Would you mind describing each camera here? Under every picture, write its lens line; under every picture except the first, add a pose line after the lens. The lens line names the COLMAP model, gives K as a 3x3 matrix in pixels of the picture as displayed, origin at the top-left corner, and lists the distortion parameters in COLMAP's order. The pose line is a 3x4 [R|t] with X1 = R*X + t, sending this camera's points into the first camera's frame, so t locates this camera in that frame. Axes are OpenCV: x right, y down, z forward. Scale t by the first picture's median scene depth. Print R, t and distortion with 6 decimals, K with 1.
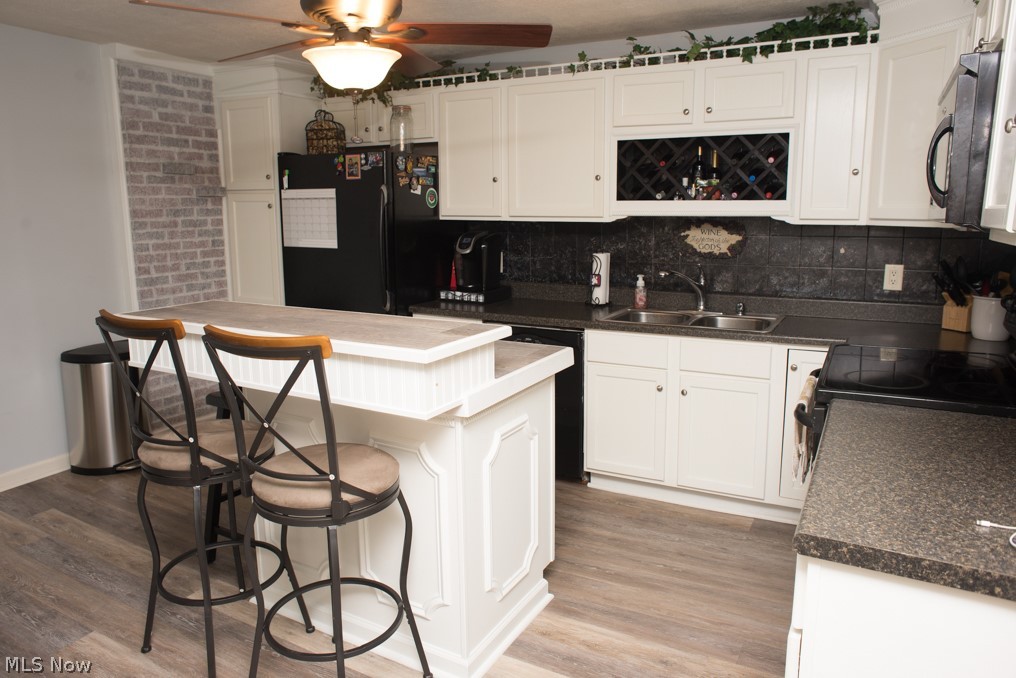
lens RADIAL K [[685.6, 0, 507.8], [0, 685.6, 321.8], [0, 0, 1]] dist [-0.120735, 0.082737]
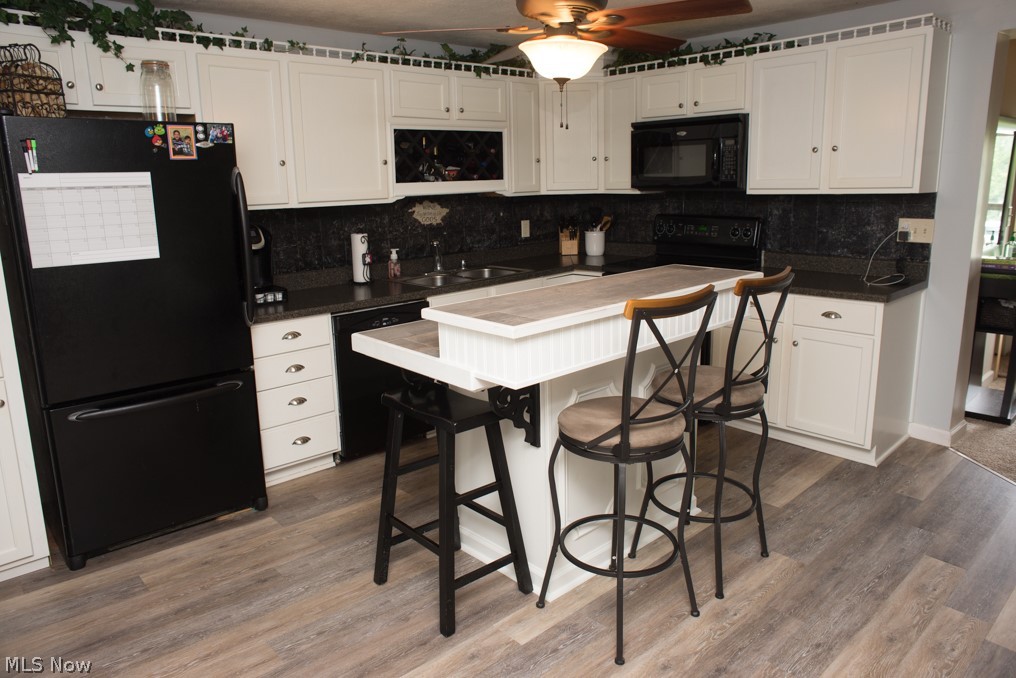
lens RADIAL K [[685.6, 0, 507.8], [0, 685.6, 321.8], [0, 0, 1]] dist [-0.120735, 0.082737]
pose [[0.317906, -0.197560, 0.927311, -0.839978], [0.176703, 0.973260, 0.146770, -0.086359], [-0.931511, 0.117200, 0.344314, 0.463031]]
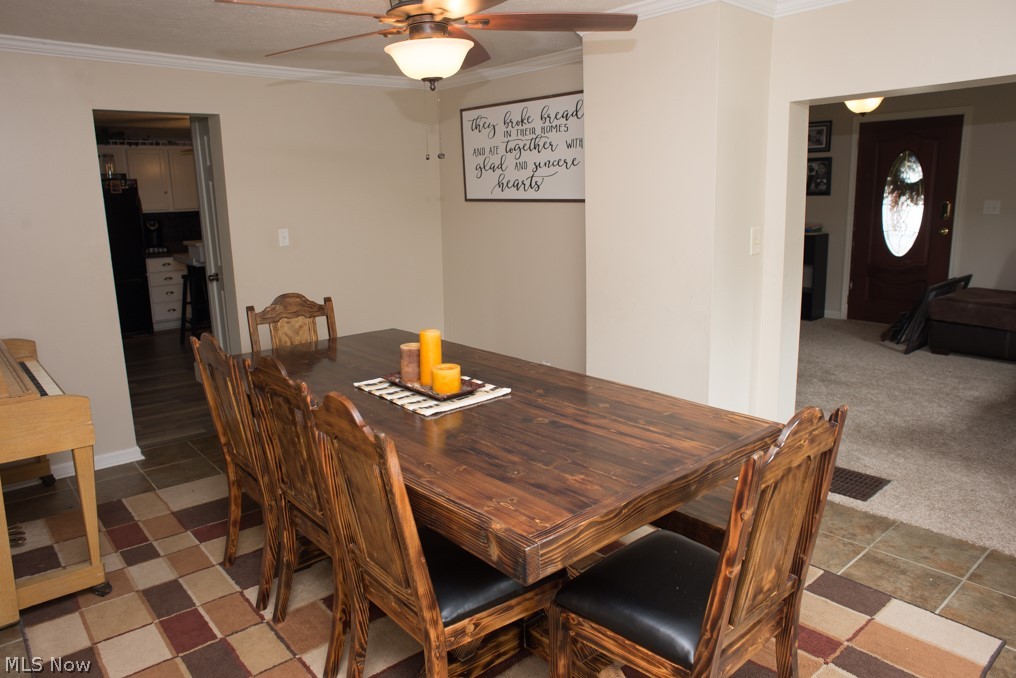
lens RADIAL K [[685.6, 0, 507.8], [0, 685.6, 321.8], [0, 0, 1]] dist [-0.120735, 0.082737]
pose [[0.337478, -0.181831, 0.923605, -1.743562], [0.185140, 0.974824, 0.124265, 0.130665], [-0.922947, 0.129059, 0.362646, -0.723994]]
